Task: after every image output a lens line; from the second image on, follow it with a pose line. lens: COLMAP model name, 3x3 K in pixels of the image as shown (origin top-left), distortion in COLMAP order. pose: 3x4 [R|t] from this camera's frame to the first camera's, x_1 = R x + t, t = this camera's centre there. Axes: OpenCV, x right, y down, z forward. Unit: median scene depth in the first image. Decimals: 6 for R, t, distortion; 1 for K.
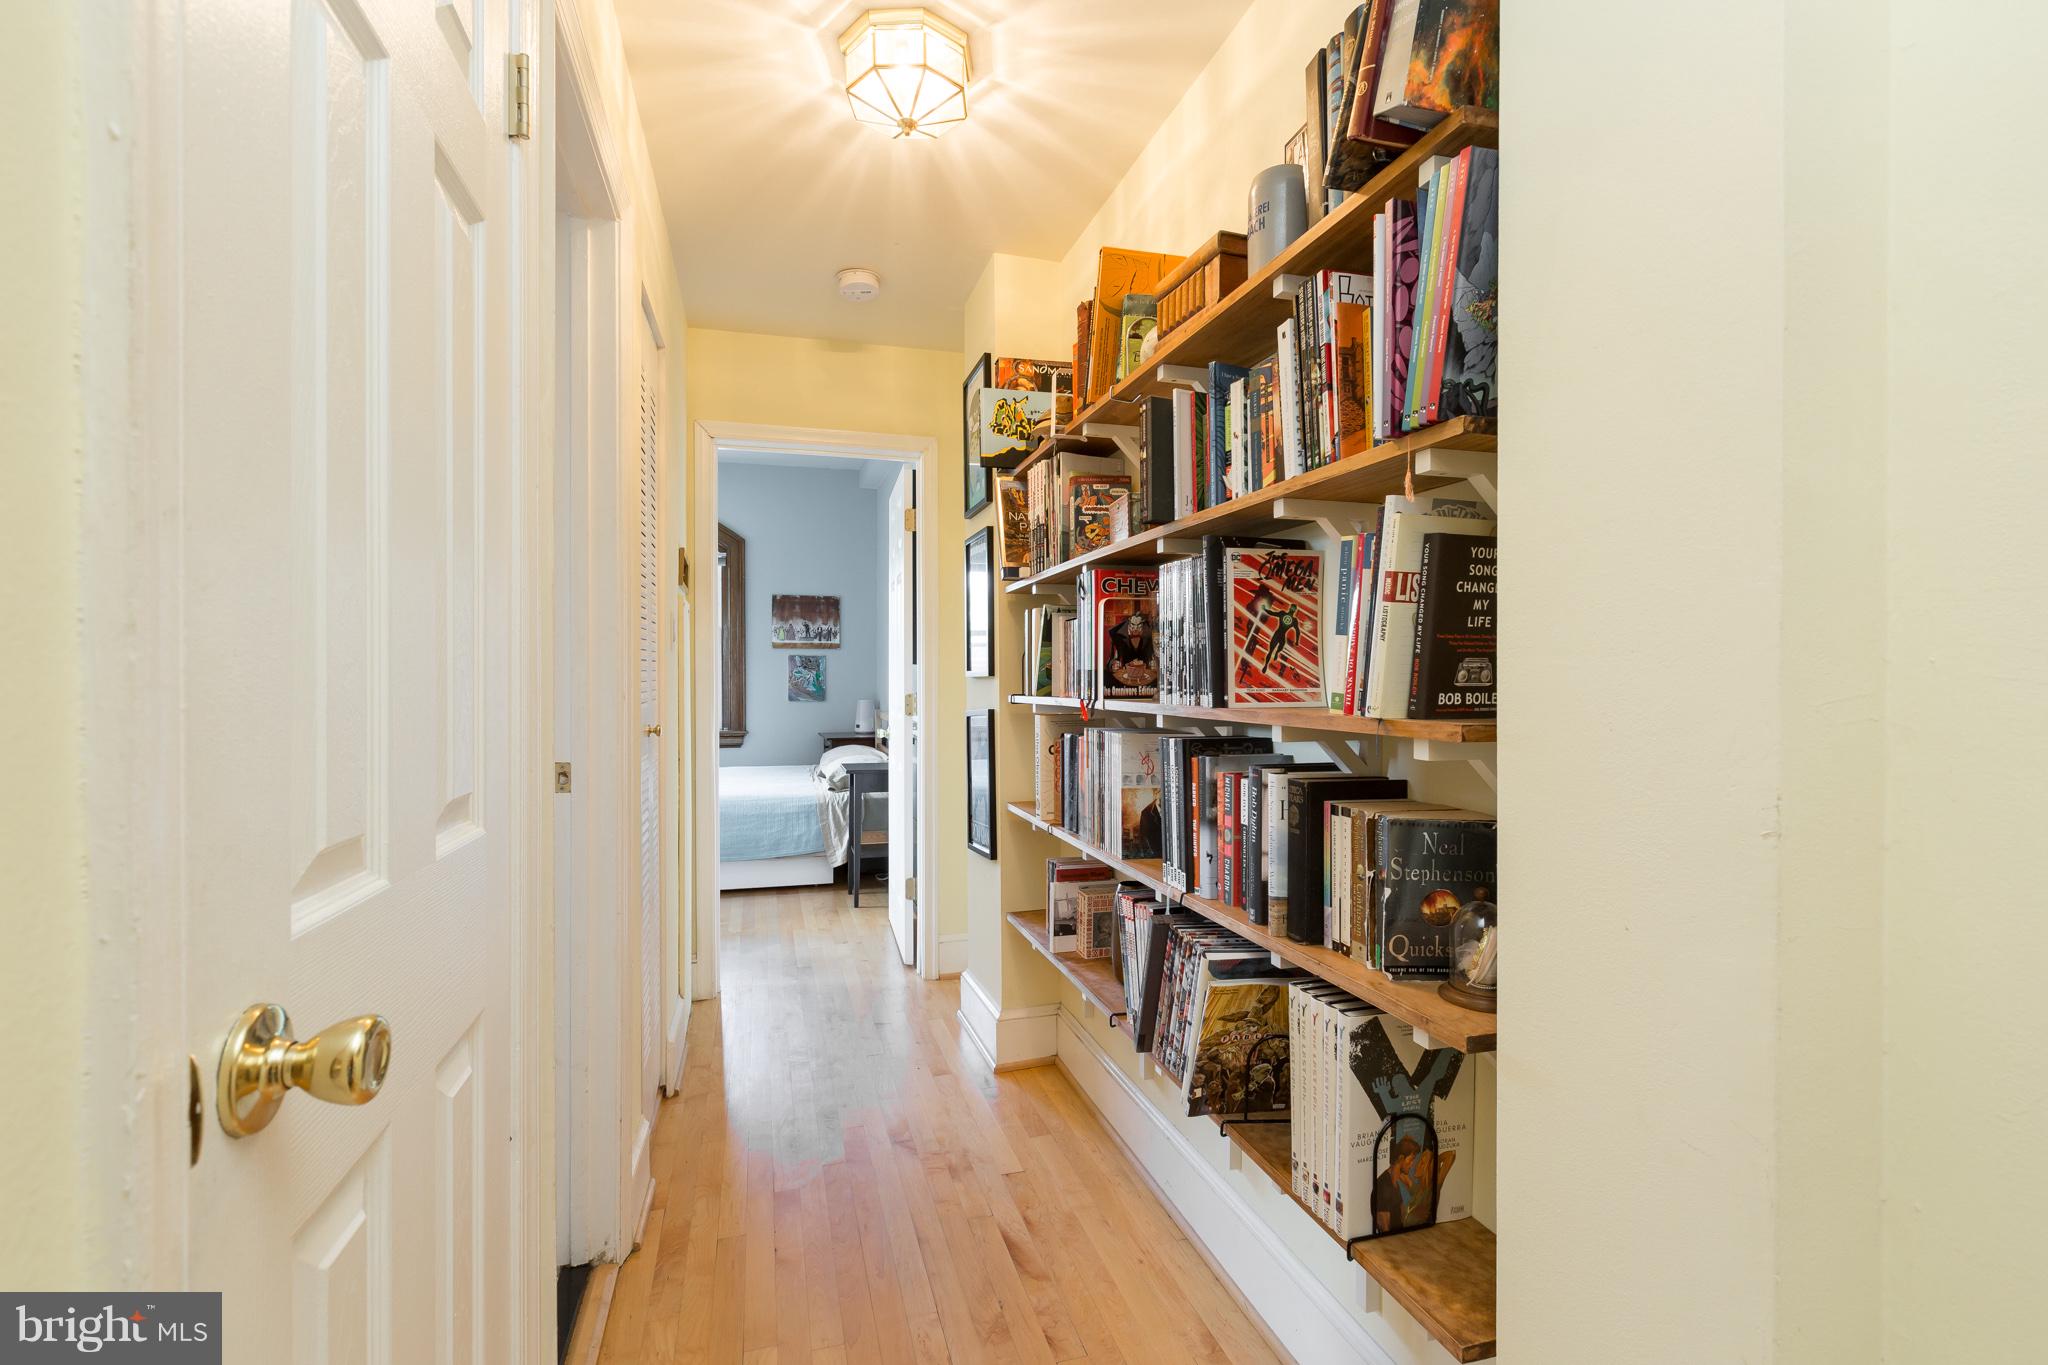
lens RADIAL K [[917.0, 0, 1009.7], [0, 917.0, 682.4], [0, 0, 1]] dist [-0.004606, 0.000105]
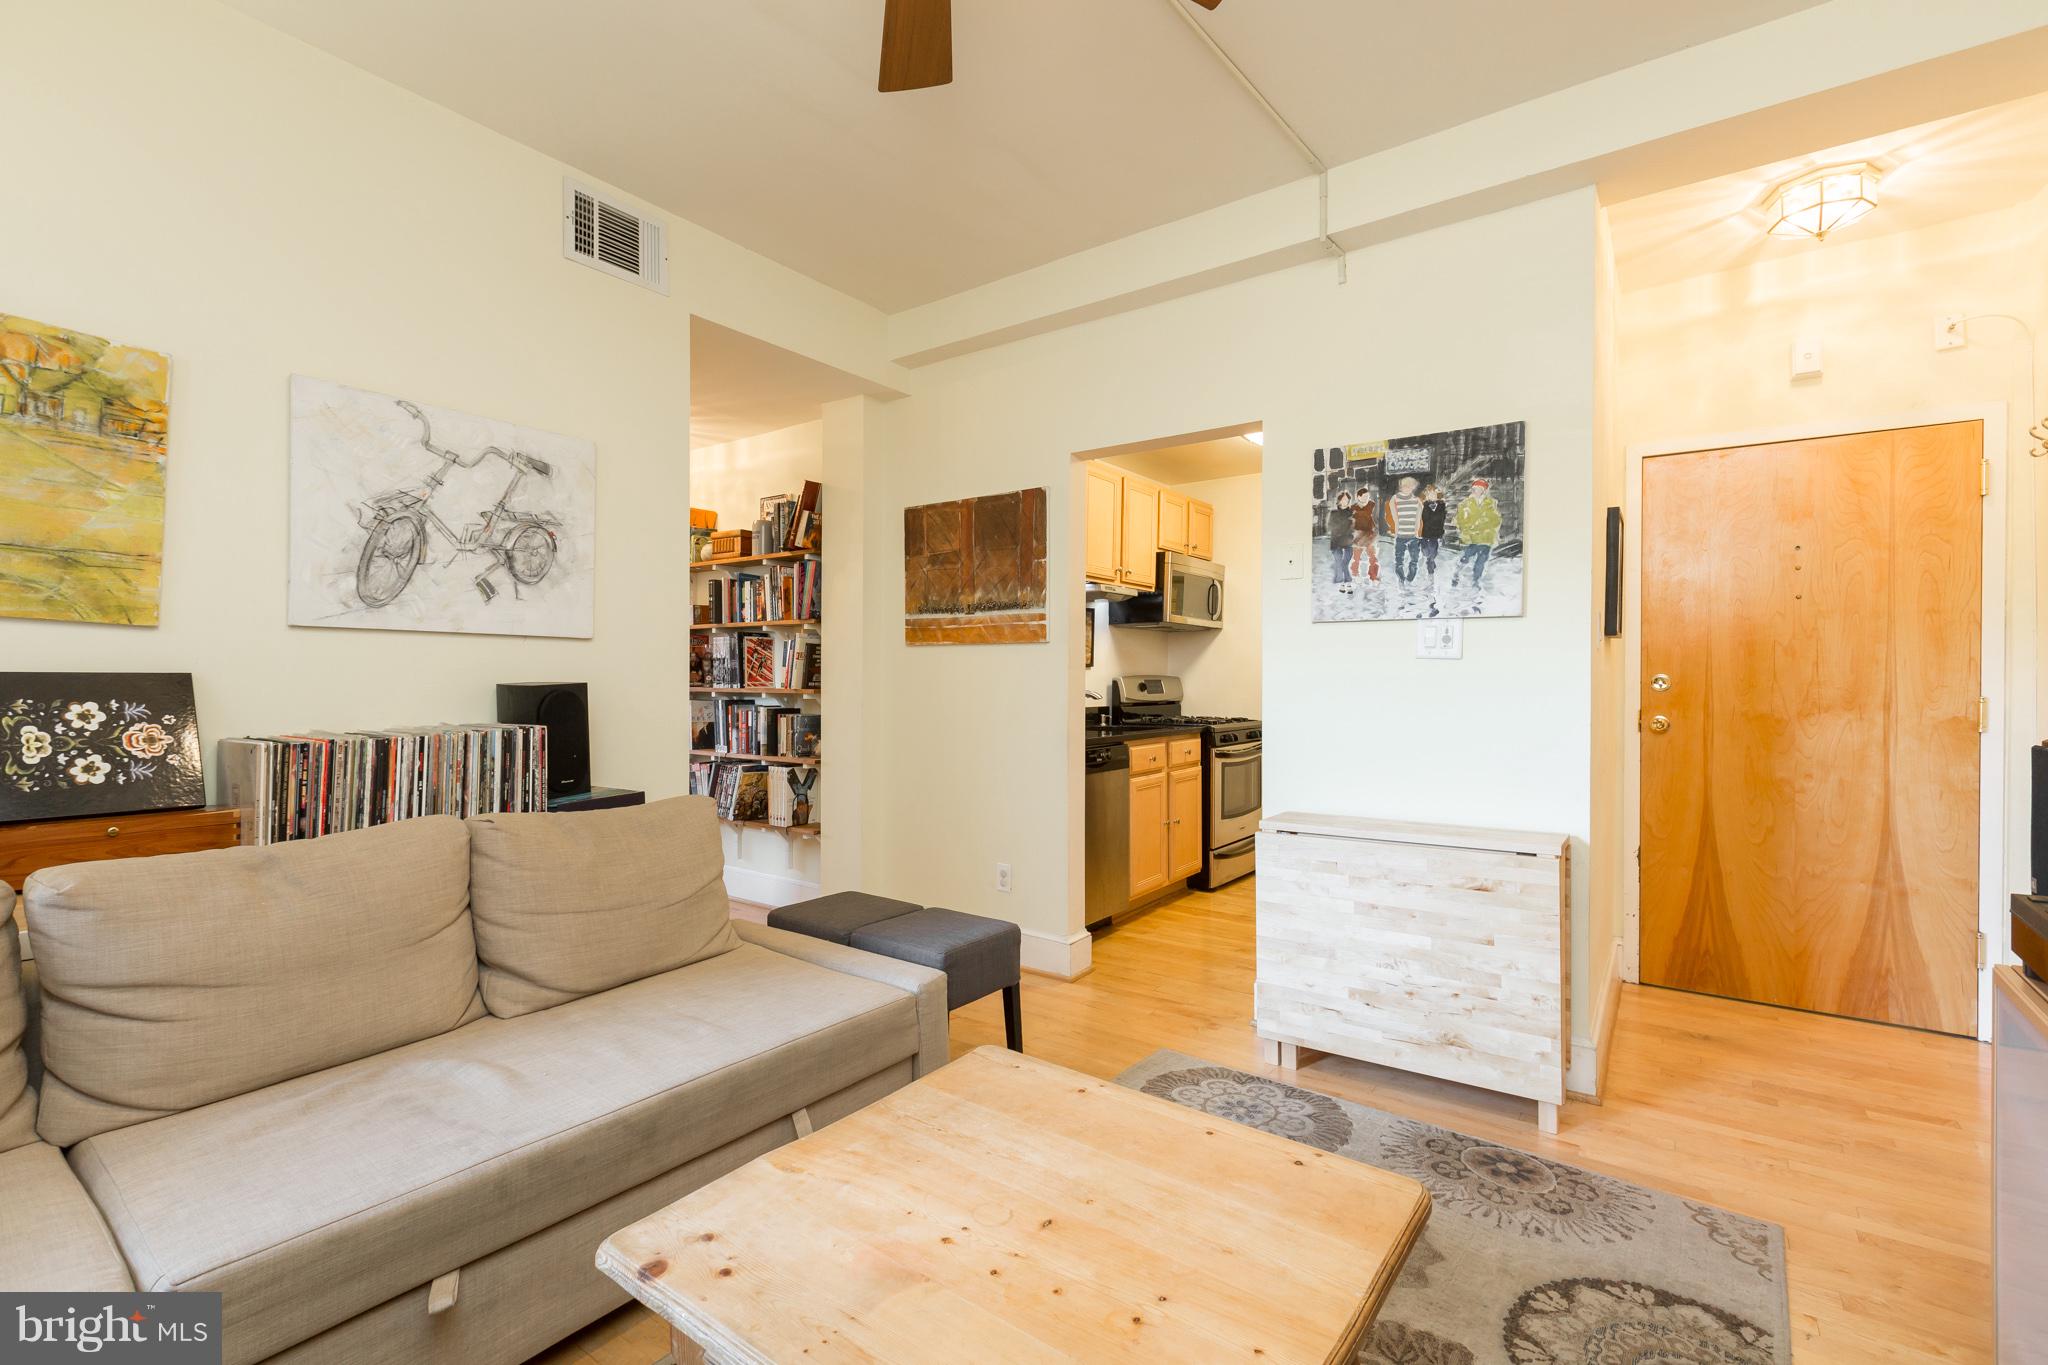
lens RADIAL K [[917.0, 0, 1012.6], [0, 917.0, 681.2], [0, 0, 1]] dist [-0.004606, 0.000105]
pose [[0.790738, 0.003423, 0.612145, -1.022544], [-0.002710, 0.999994, -0.002092, 0.008701], [-0.612149, -0.000005, 0.790743, -2.168833]]
